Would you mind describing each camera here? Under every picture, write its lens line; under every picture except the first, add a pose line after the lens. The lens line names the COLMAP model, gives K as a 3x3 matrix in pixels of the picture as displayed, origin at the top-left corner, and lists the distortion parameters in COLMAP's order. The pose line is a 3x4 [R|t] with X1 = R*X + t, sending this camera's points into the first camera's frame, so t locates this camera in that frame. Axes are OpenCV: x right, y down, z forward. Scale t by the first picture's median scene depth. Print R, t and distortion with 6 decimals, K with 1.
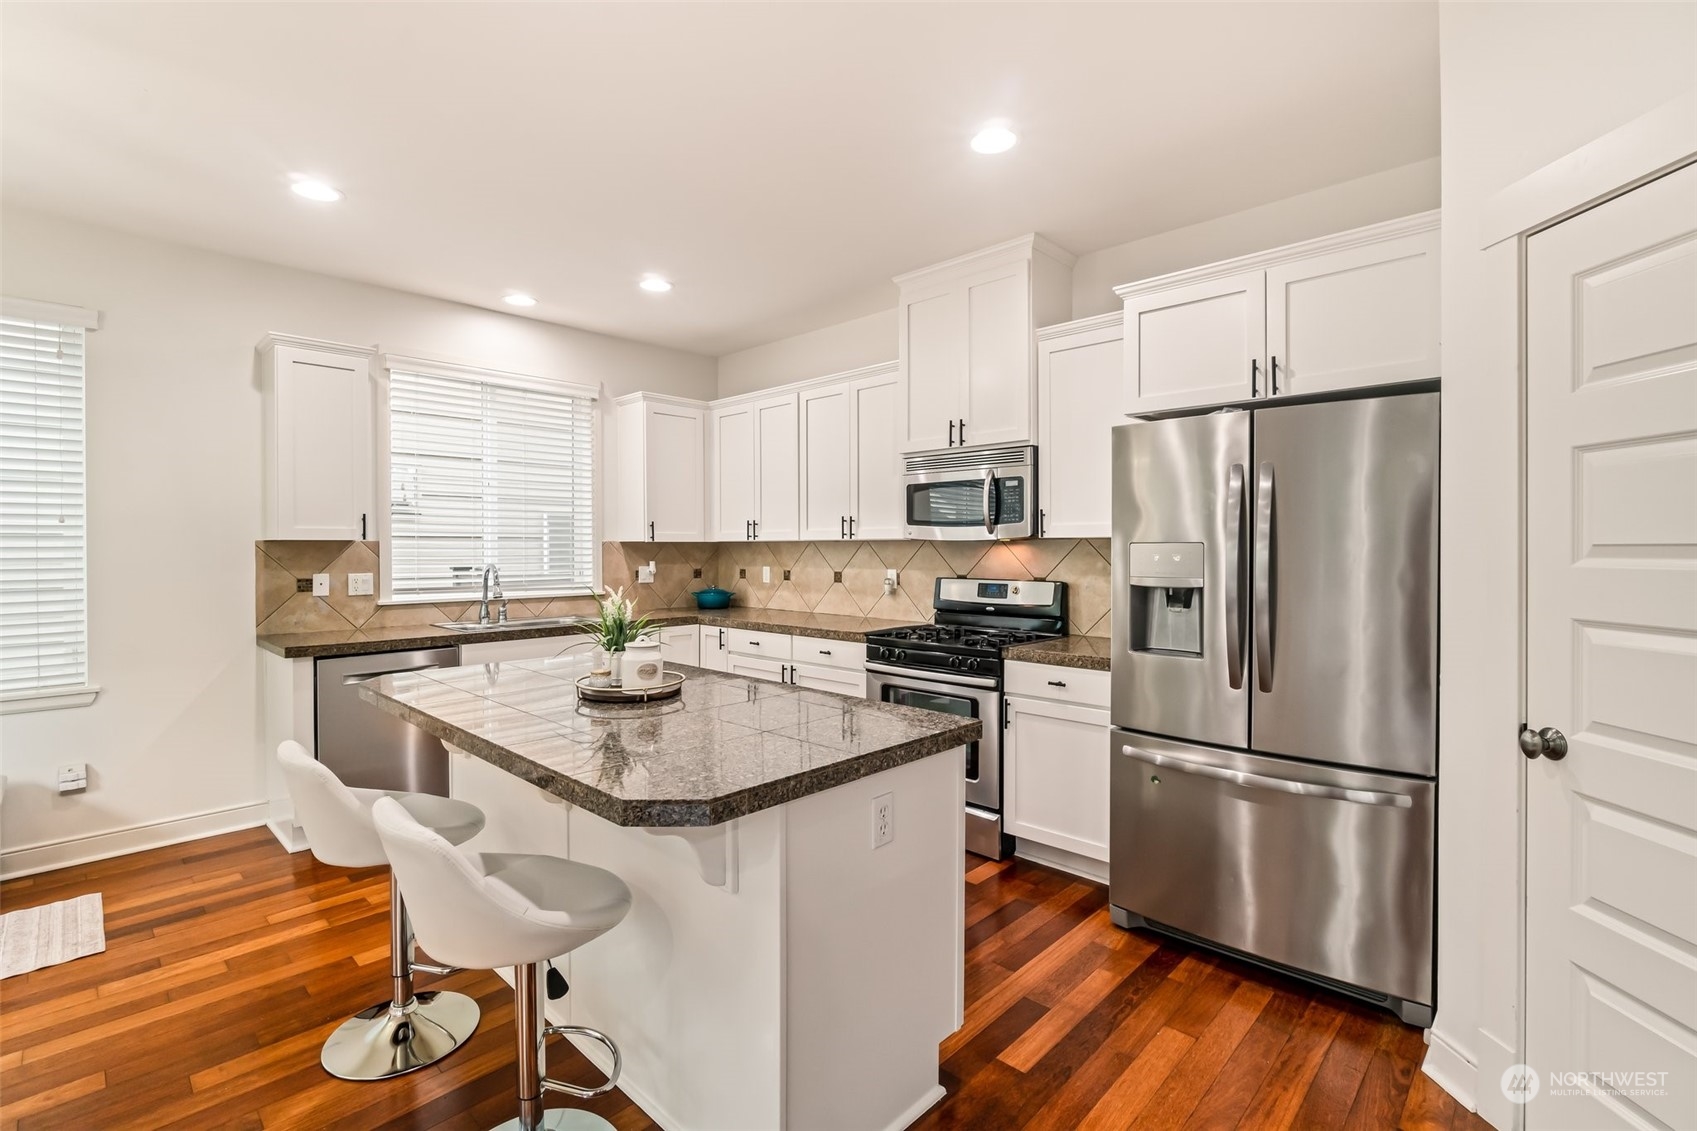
lens RADIAL K [[766.4, 0, 837.4], [0, 766.4, 556.2], [0, 0, 1]] dist [-0.011249, 0.000927]
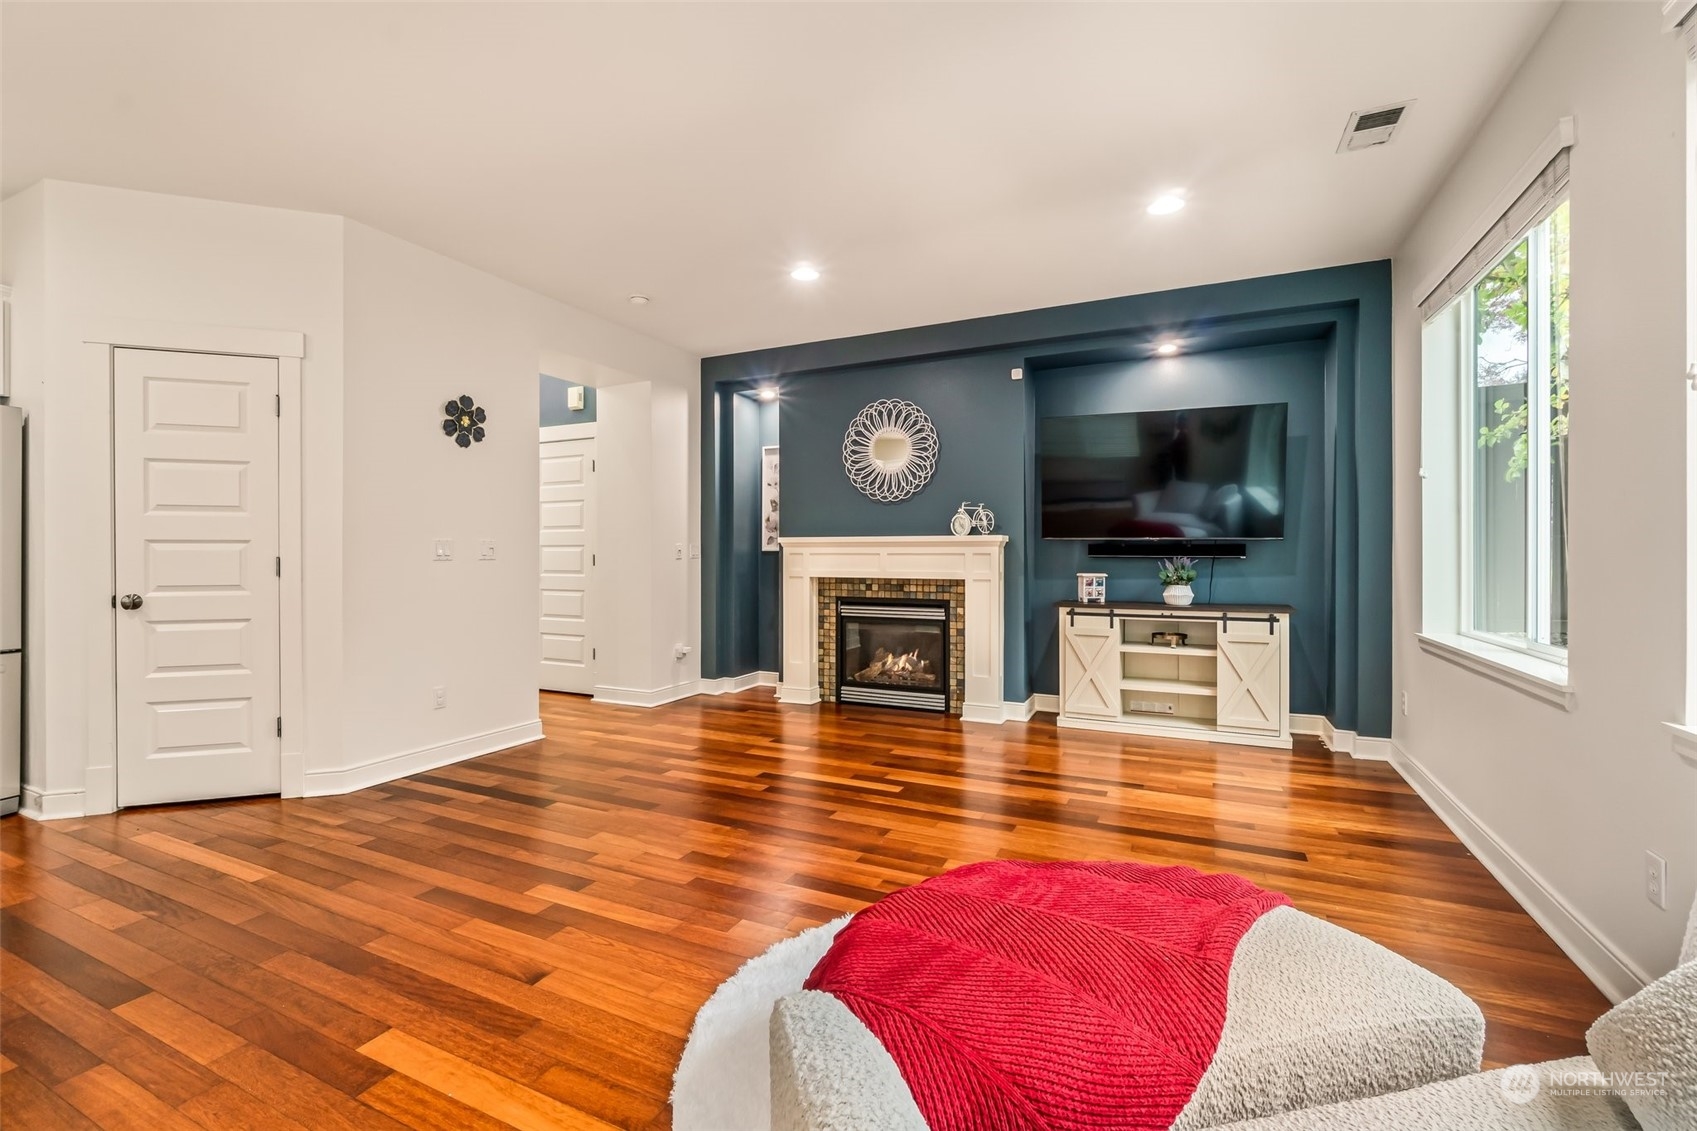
lens RADIAL K [[732.3, 0, 824.5], [0, 732.3, 558.9], [0, 0, 1]] dist [-0.000821, -0.000187]
pose [[-0.297451, -0.003466, 0.954731, -0.633255], [0.009216, 0.999936, 0.006501, 0.057882], [-0.954693, 0.010732, -0.297400, -0.081136]]
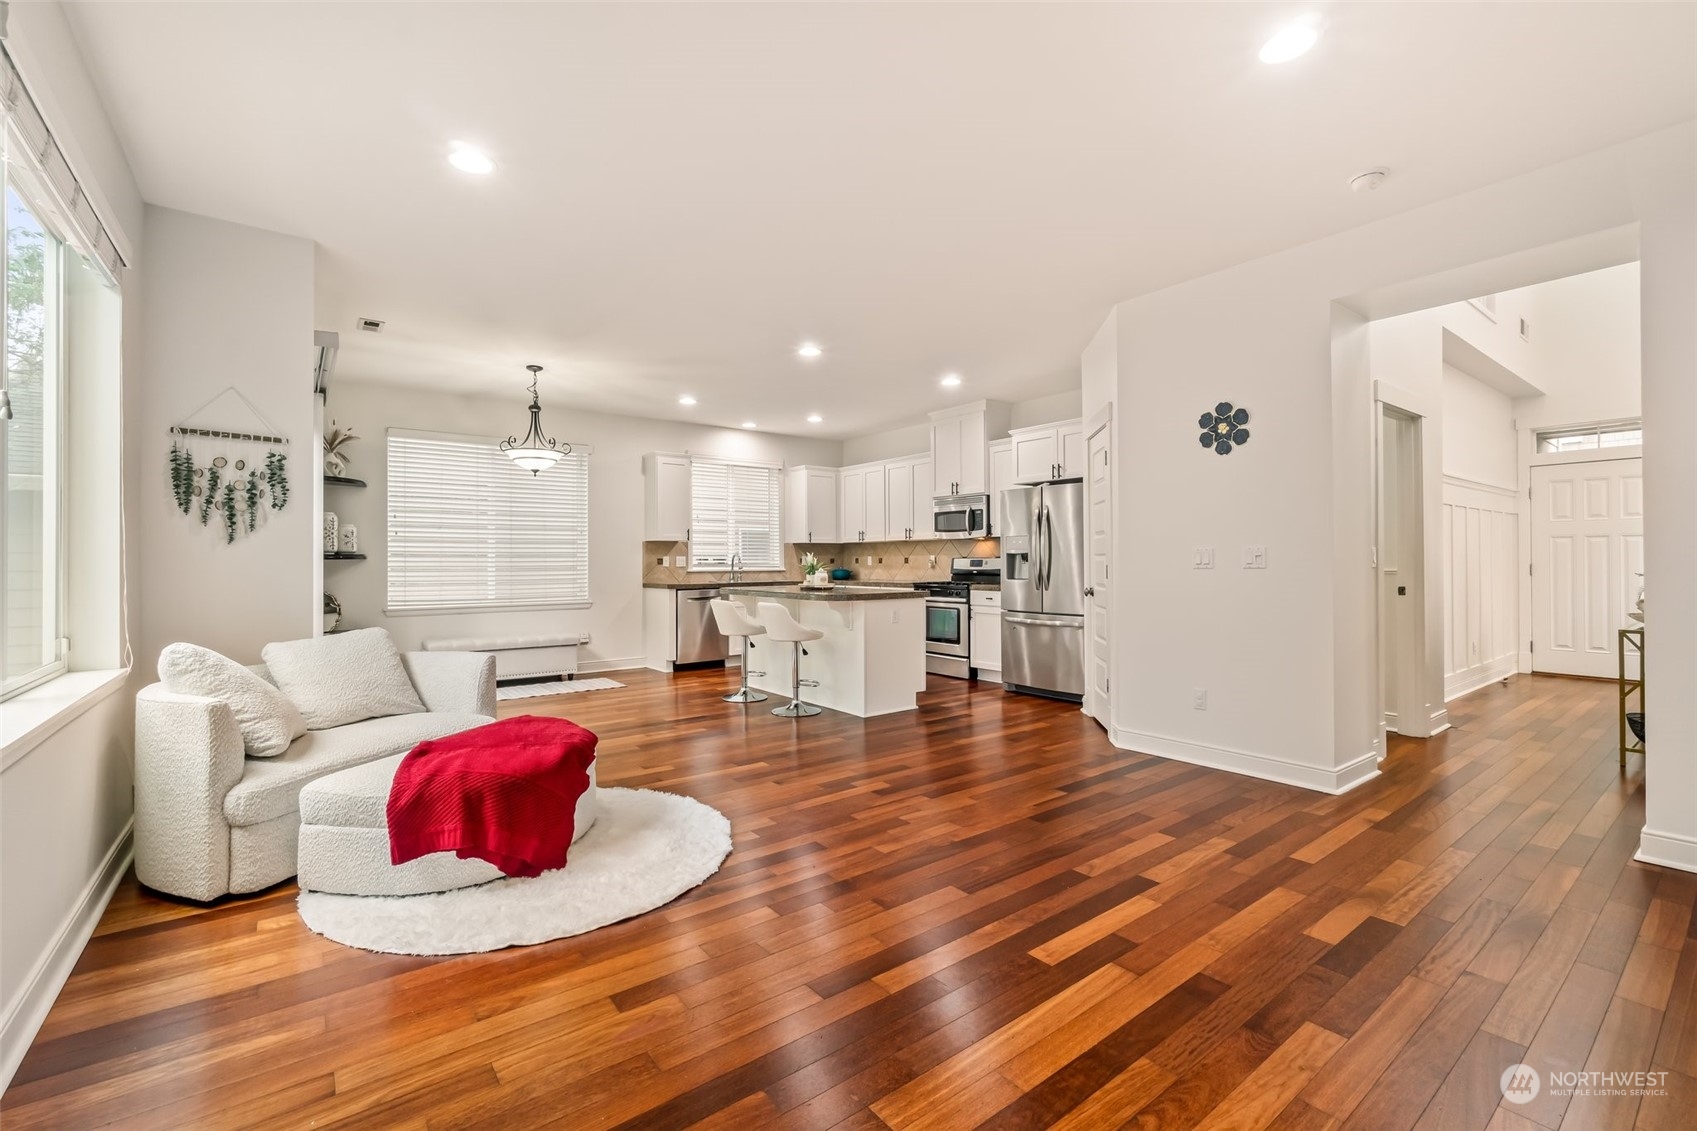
lens RADIAL K [[718.0, 0, 844.7], [0, 718.0, 560.4], [0, 0, 1]] dist [-0.000484, -0.000158]
pose [[0.989433, -0.003976, -0.144940, 0.135001], [0.002198, 0.999920, -0.012423, 0.061424], [0.144977, 0.011973, 0.989363, -0.984670]]
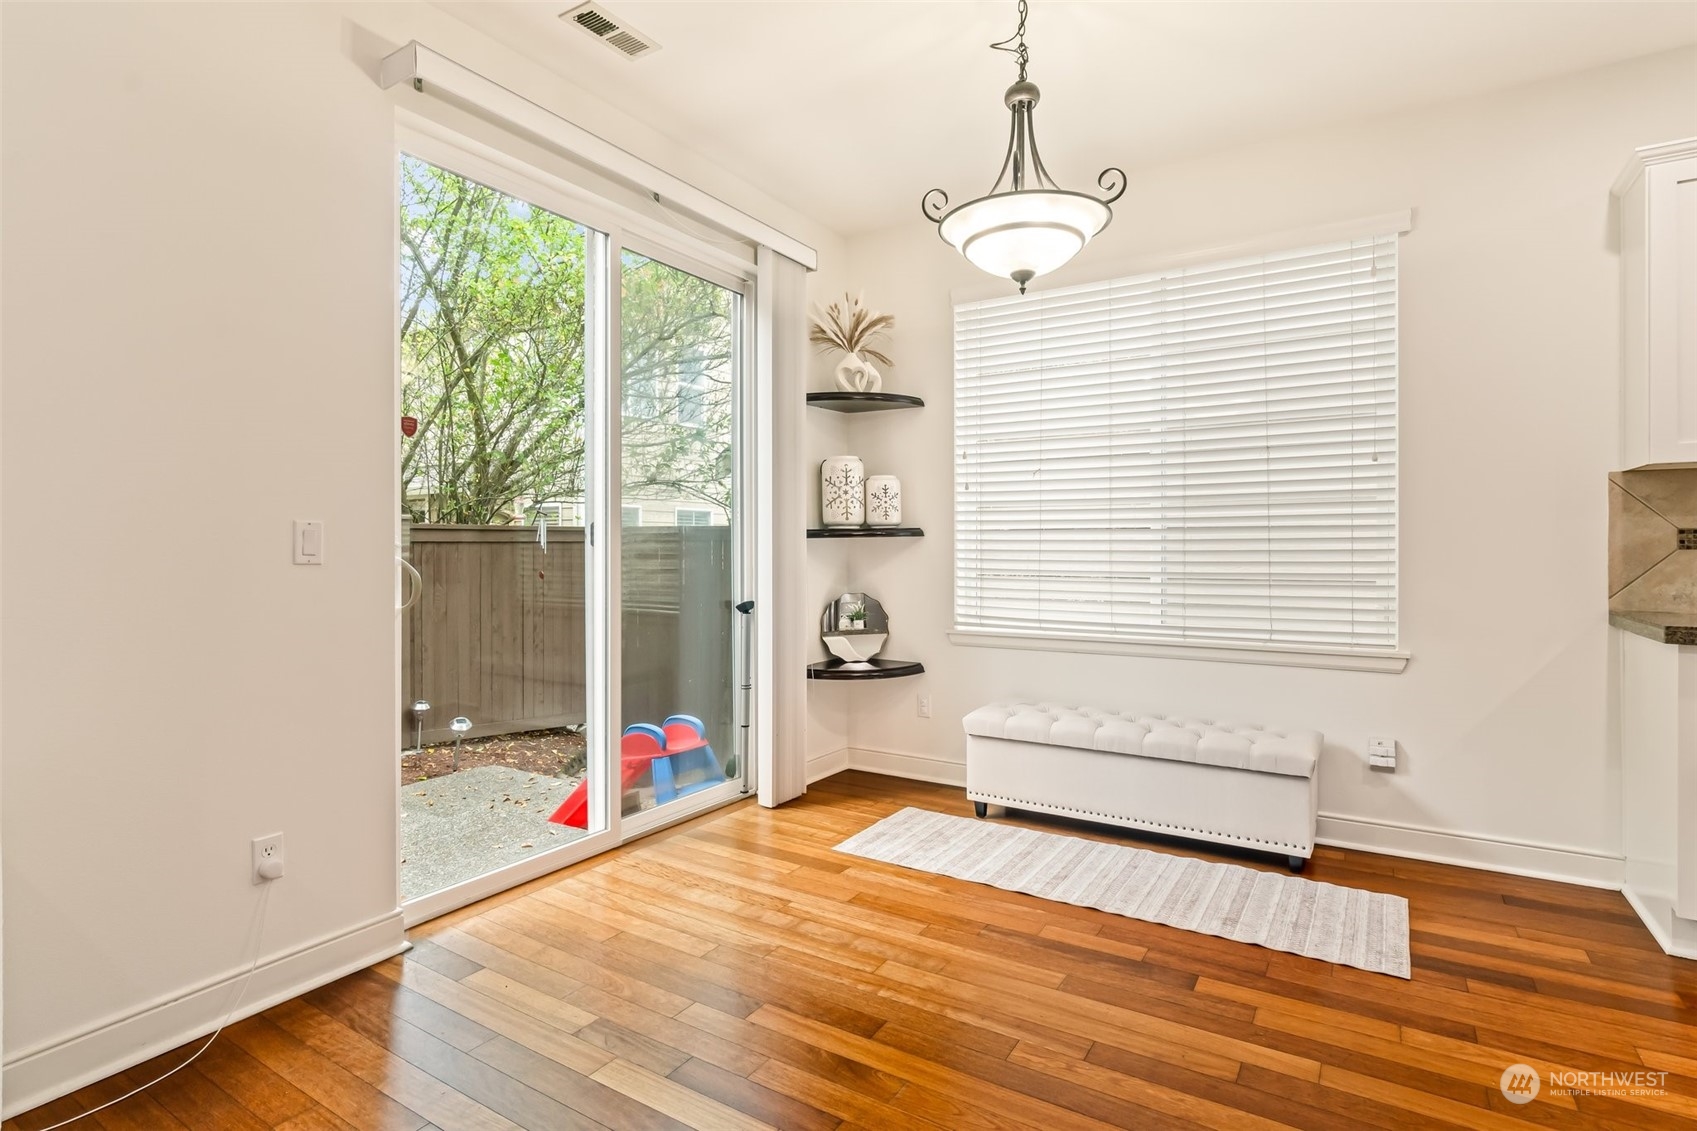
lens RADIAL K [[857.9, 0, 833.9], [0, 857.9, 548.8], [0, 0, 1]] dist [-0.008358, -0.000347]
pose [[0.202487, 0.004060, -0.979277, -0.145350], [-0.006924, 0.999972, 0.002714, 0.049129], [0.979261, 0.006231, 0.202509, 0.150797]]
